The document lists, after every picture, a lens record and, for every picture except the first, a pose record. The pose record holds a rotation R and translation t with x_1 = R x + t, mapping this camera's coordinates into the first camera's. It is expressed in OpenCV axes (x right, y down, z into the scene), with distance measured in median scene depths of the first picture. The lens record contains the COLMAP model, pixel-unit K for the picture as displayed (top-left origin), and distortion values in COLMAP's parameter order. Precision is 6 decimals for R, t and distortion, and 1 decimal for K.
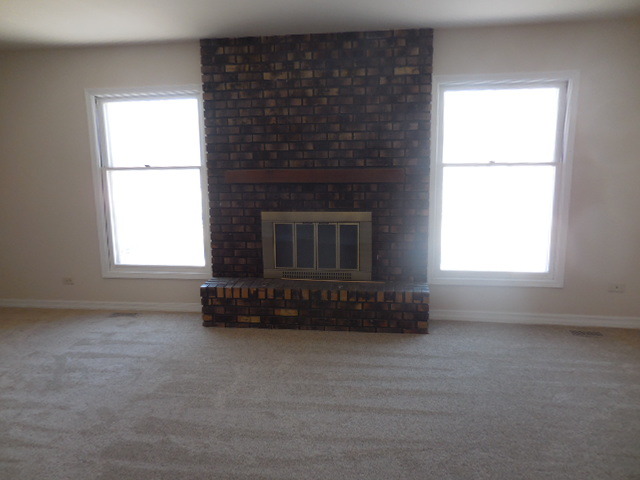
lens RADIAL K [[488.6, 0, 320.5], [0, 488.6, 235.4], [0, 0, 1]] dist [-0.003352, 0.010954]
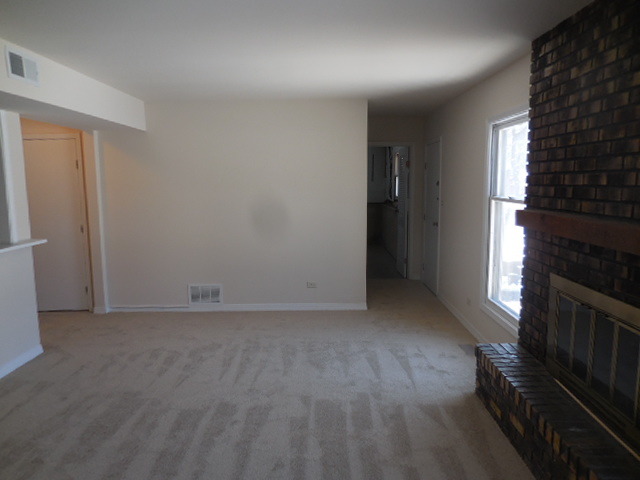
lens RADIAL K [[488.6, 0, 320.5], [0, 488.6, 235.4], [0, 0, 1]] dist [-0.003352, 0.010954]
pose [[0.118510, 0.131160, -0.984252, 0.530589], [-0.163125, 0.980342, 0.110997, -0.128576], [0.979462, 0.147402, 0.137576, 0.608936]]
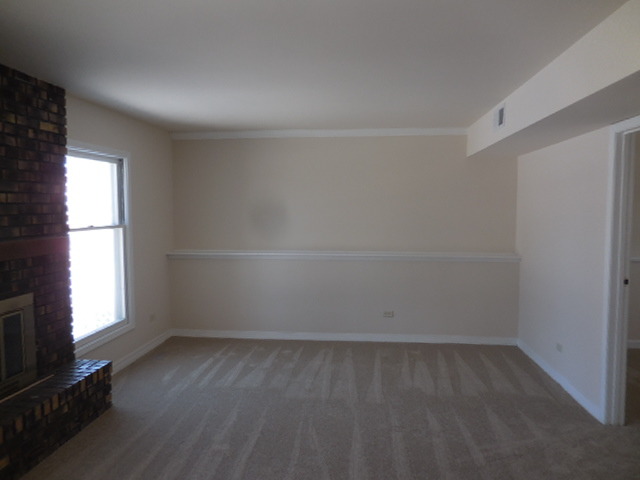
lens RADIAL K [[488.6, 0, 320.5], [0, 488.6, 235.4], [0, 0, 1]] dist [-0.003352, 0.010954]
pose [[-0.029800, -0.046332, 0.998481, -0.719606], [0.172663, 0.983670, 0.050798, -0.102144], [-0.984530, 0.173915, -0.021314, 0.556677]]
